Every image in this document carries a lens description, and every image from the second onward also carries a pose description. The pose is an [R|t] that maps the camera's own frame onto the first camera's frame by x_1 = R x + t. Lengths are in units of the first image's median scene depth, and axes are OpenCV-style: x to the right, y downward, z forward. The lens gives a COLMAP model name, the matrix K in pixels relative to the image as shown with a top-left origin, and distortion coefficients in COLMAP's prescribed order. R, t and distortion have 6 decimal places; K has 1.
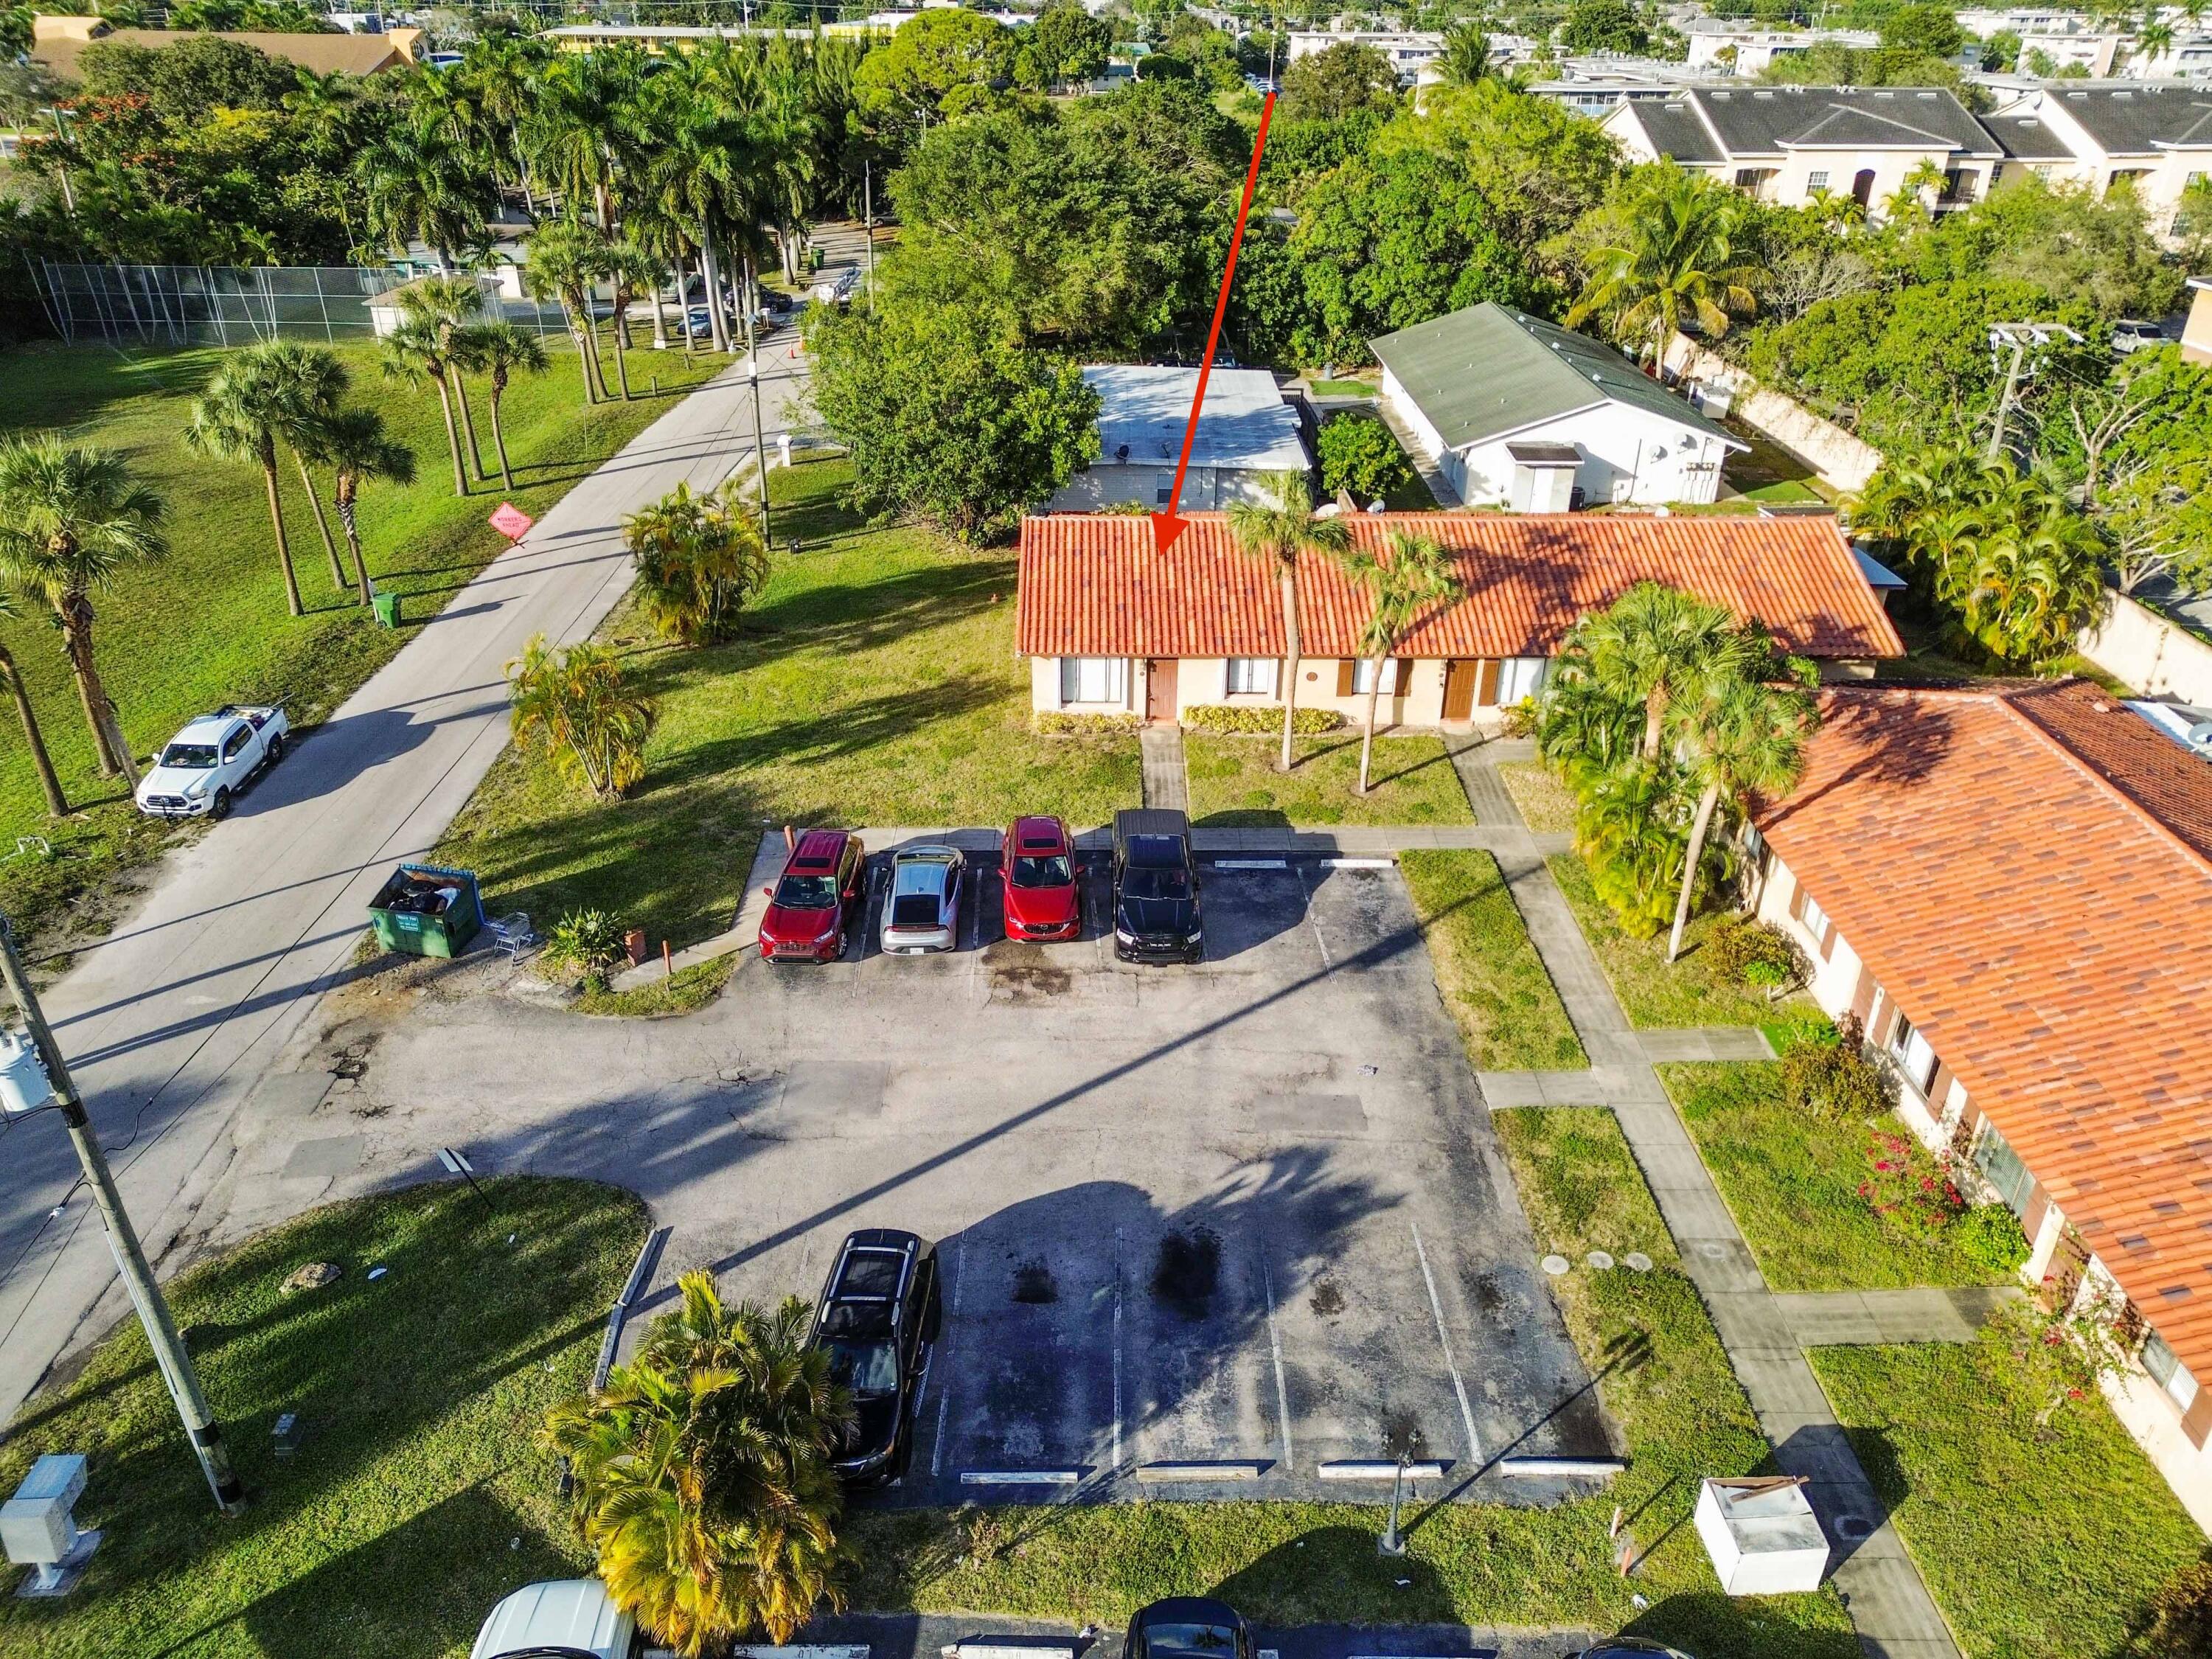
lens RADIAL K [[1541.0, 0, 1118.0], [0, 1541.0, 824.0], [0, 0, 1]] dist [0.089021, -0.000677]
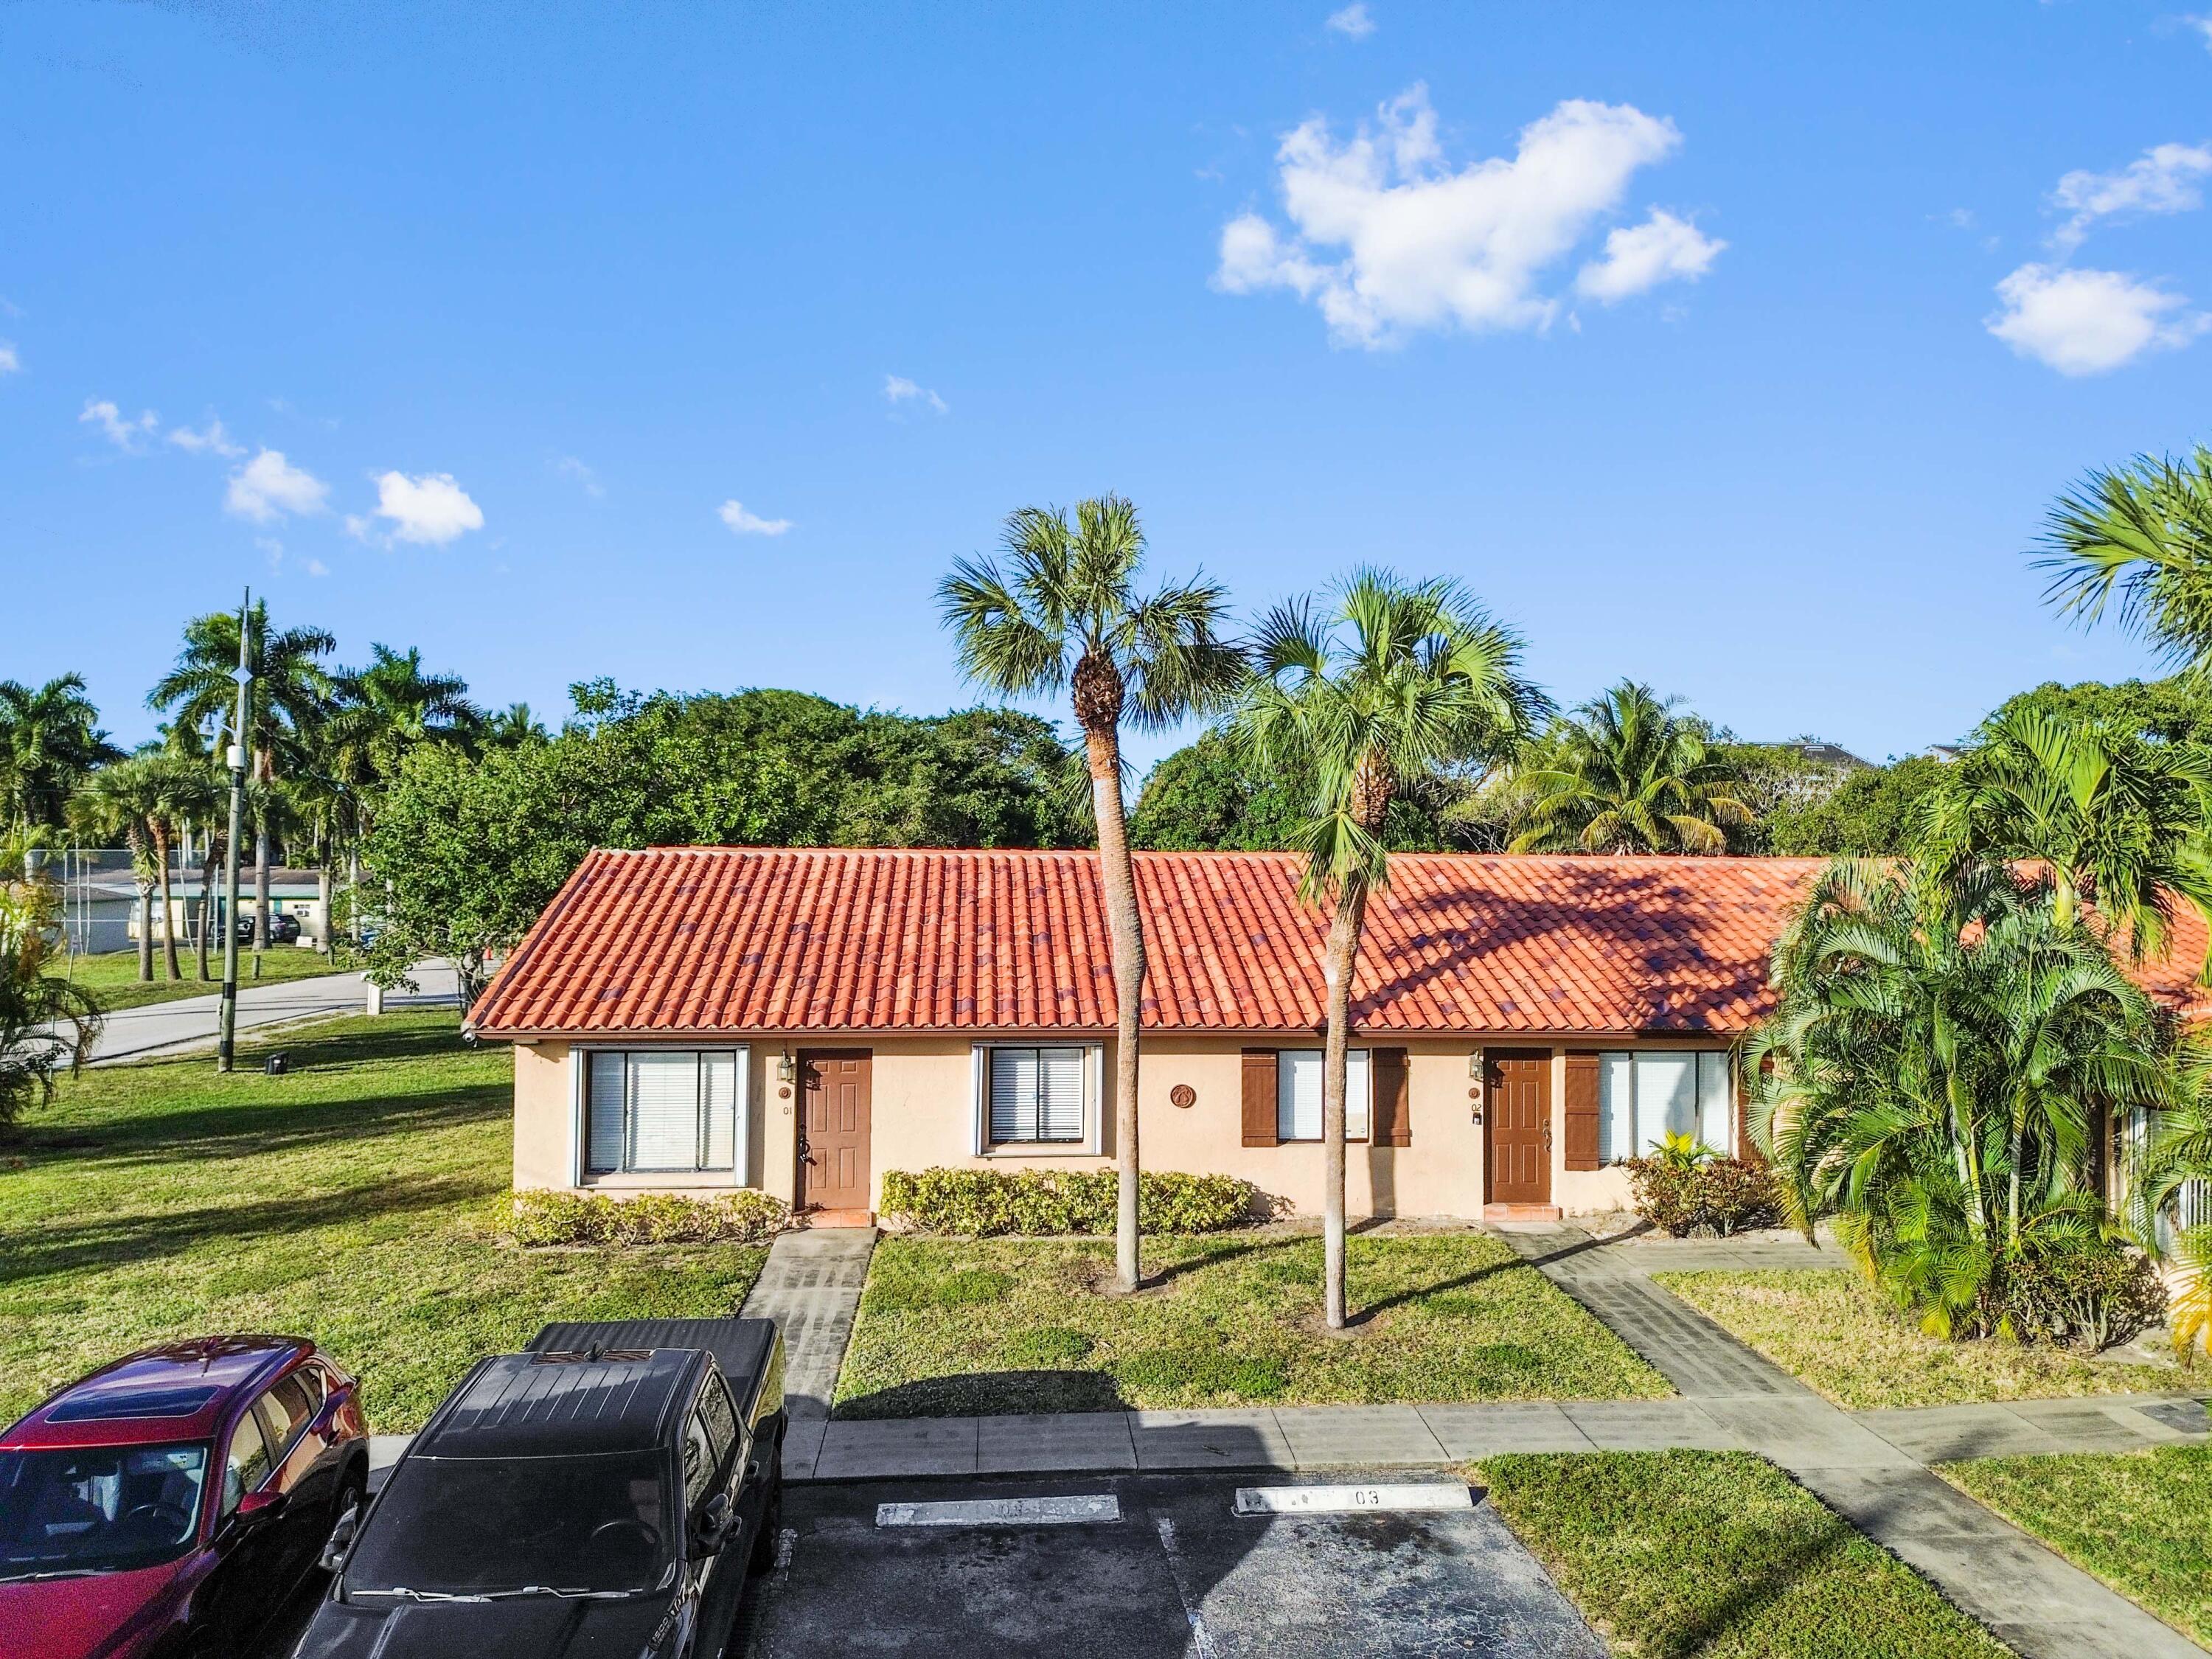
lens RADIAL K [[1541.0, 0, 1118.0], [0, 1541.0, 824.0], [0, 0, 1]] dist [0.089021, -0.000677]
pose [[0.997262, -0.000602, 0.073945, 0.075088], [0.037331, 0.867286, -0.496409, 0.053292], [-0.063832, 0.497810, 0.864934, 0.585908]]
